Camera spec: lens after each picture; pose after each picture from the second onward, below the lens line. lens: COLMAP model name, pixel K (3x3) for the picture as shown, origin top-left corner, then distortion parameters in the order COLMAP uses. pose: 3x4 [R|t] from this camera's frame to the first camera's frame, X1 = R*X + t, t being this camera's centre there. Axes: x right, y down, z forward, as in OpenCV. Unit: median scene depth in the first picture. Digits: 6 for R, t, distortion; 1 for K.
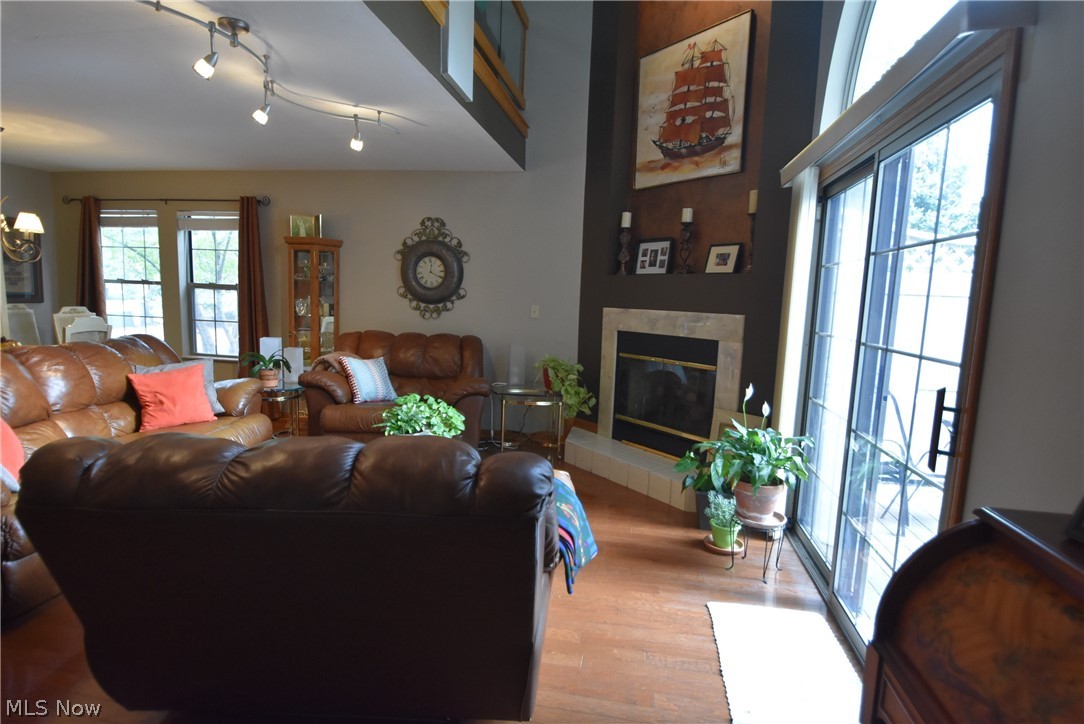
lens RADIAL K [[573.6, 0, 540.0], [0, 573.6, 371.5], [0, 0, 1]] dist [-0.000716, -0.018724]
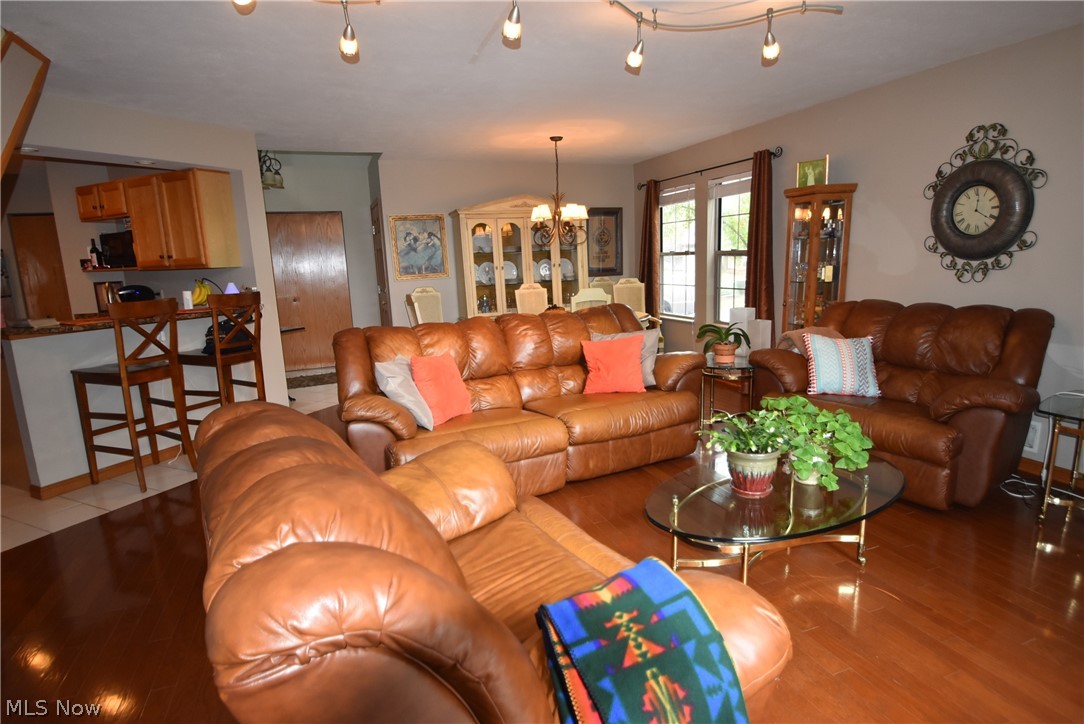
lens RADIAL K [[573.6, 0, 540.0], [0, 573.6, 371.5], [0, 0, 1]] dist [-0.000716, -0.018724]
pose [[0.503214, 0.109529, -0.857193, 0.152992], [-0.054167, 0.993982, 0.095209, -0.028655], [0.862462, -0.001479, 0.506119, 0.272612]]
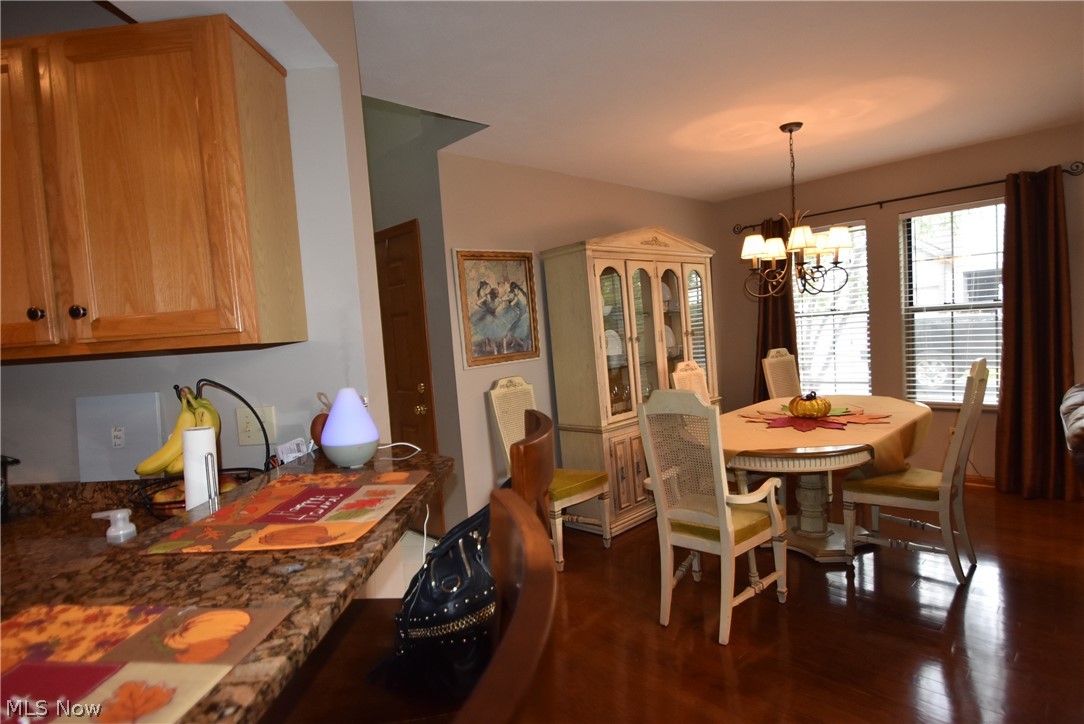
lens RADIAL K [[573.6, 0, 540.0], [0, 573.6, 371.5], [0, 0, 1]] dist [-0.000716, -0.018724]
pose [[0.796046, -0.047767, -0.603348, -0.688406], [0.018706, 0.998346, -0.054359, -0.048128], [0.604947, 0.031986, 0.795623, 0.136501]]
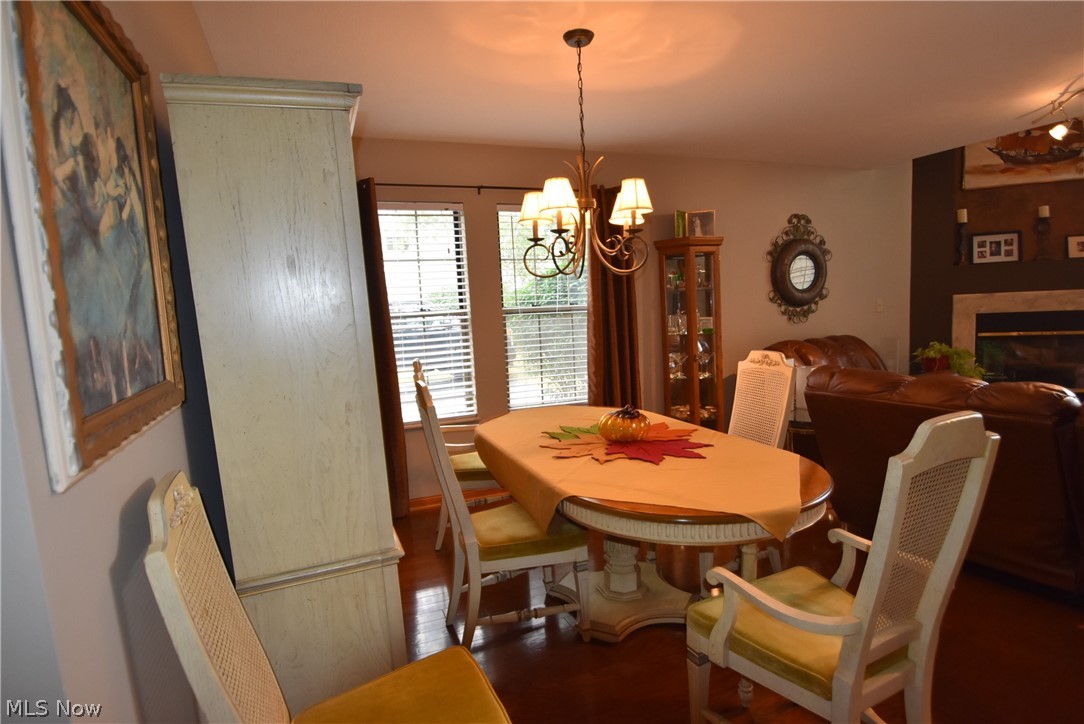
lens RADIAL K [[573.6, 0, 540.0], [0, 573.6, 371.5], [0, 0, 1]] dist [-0.000716, -0.018724]
pose [[0.851528, -0.137096, 0.506067, -1.175845], [0.148454, 0.988754, 0.018064, -0.106997], [-0.502853, 0.059746, 0.862305, 0.477153]]
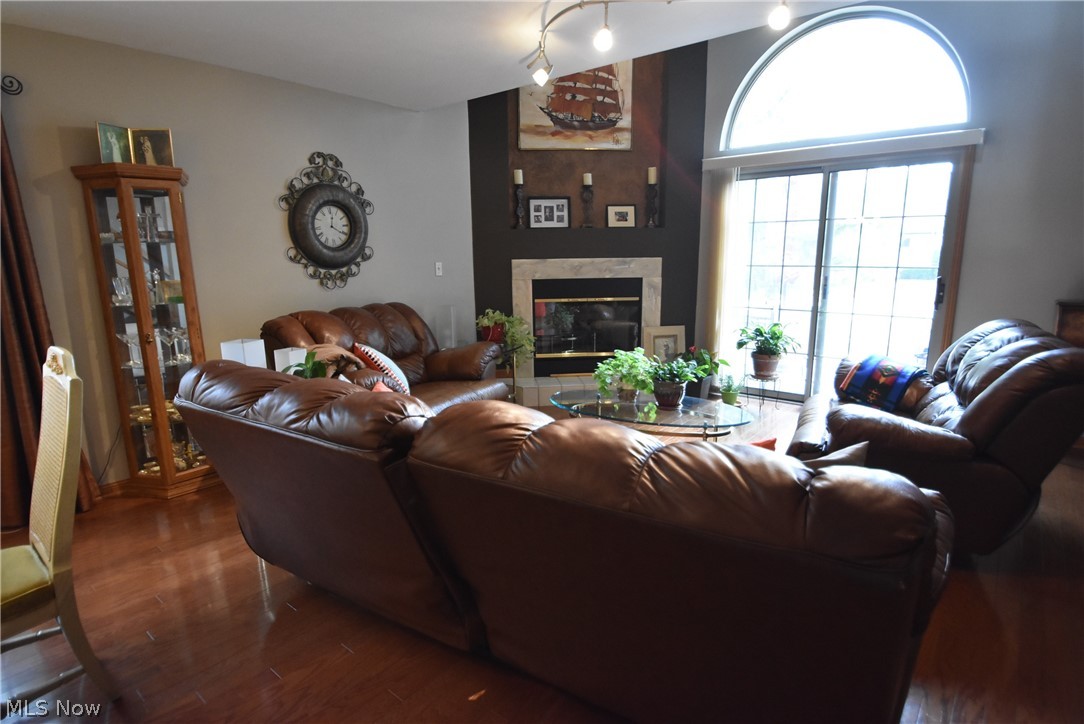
lens RADIAL K [[573.6, 0, 540.0], [0, 573.6, 371.5], [0, 0, 1]] dist [-0.000716, -0.018724]
pose [[0.490856, -0.219724, 0.843078, -0.834481], [0.143580, 0.974846, 0.170471, -0.085719], [-0.859328, 0.037372, 0.510057, 0.430491]]
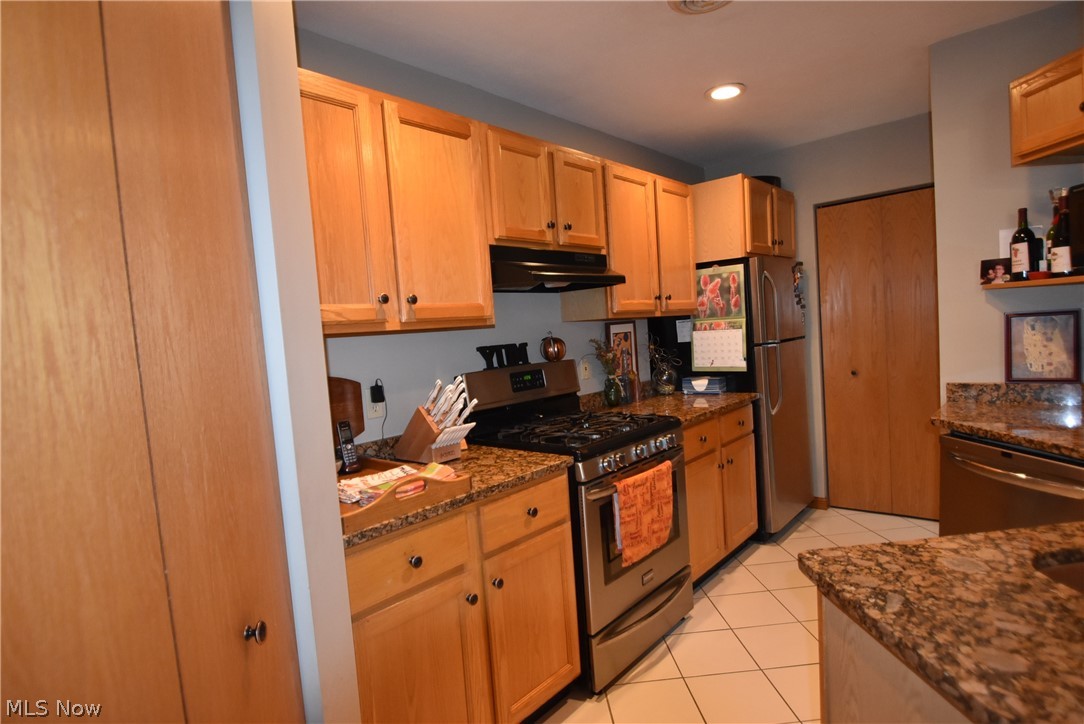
lens RADIAL K [[573.6, 0, 540.0], [0, 573.6, 371.5], [0, 0, 1]] dist [-0.000716, -0.018724]
pose [[-0.528850, 0.062789, -0.846390, -0.674852], [-0.054271, 0.992717, 0.107554, -0.029983], [0.846978, 0.102814, -0.521591, -0.001107]]
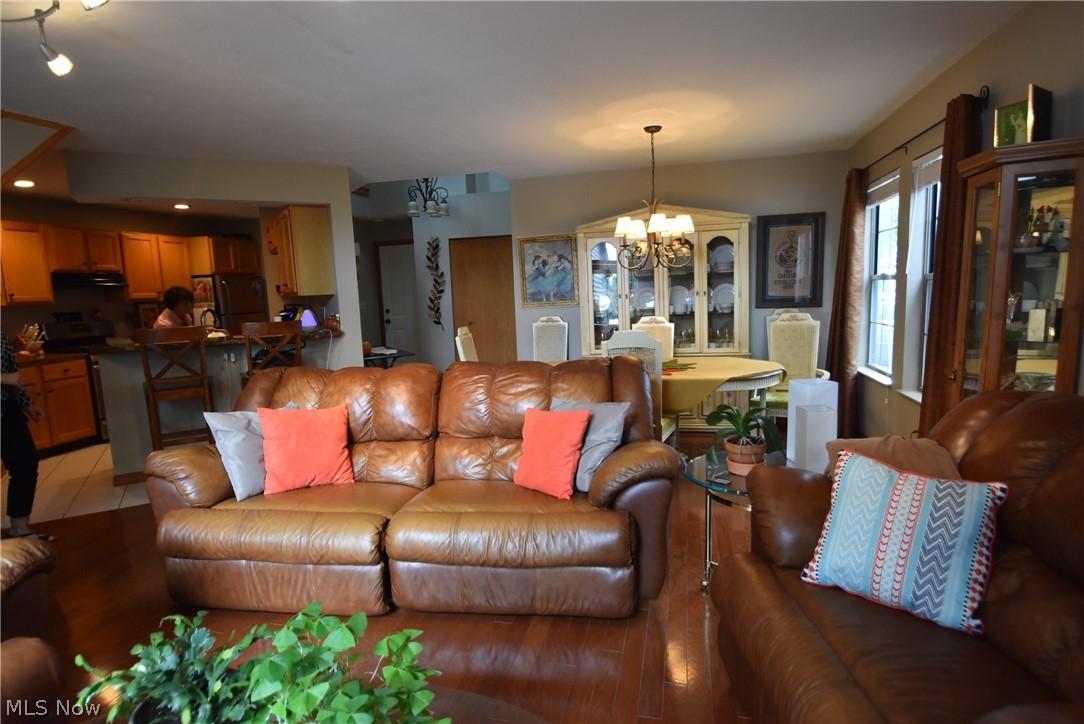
lens RADIAL K [[573.6, 0, 540.0], [0, 573.6, 371.5], [0, 0, 1]] dist [-0.000716, -0.018724]
pose [[-0.069973, 0.106095, -0.991891, 0.048632], [-0.092726, 0.989331, 0.112363, -0.101992], [0.993230, 0.099837, -0.059389, 0.794197]]
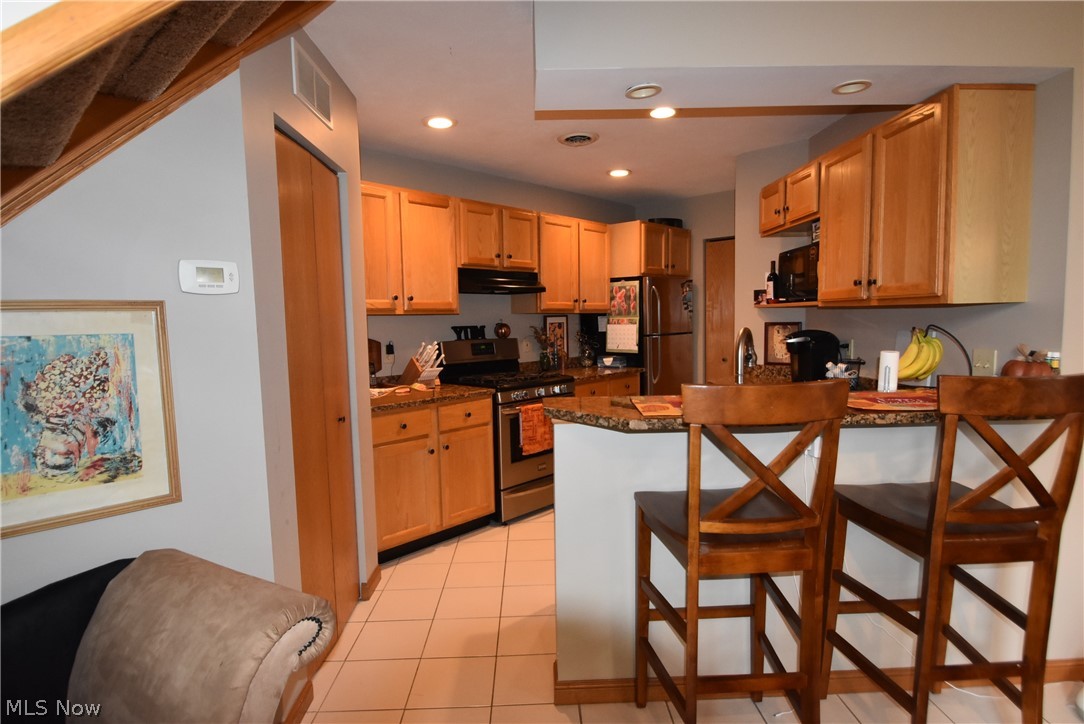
lens RADIAL K [[573.6, 0, 540.0], [0, 573.6, 371.5], [0, 0, 1]] dist [-0.000716, -0.018724]
pose [[-0.553603, 0.051497, -0.831187, -0.438694], [-0.105569, 0.985695, 0.131383, -0.053601], [0.826063, 0.160482, -0.540246, 0.265699]]
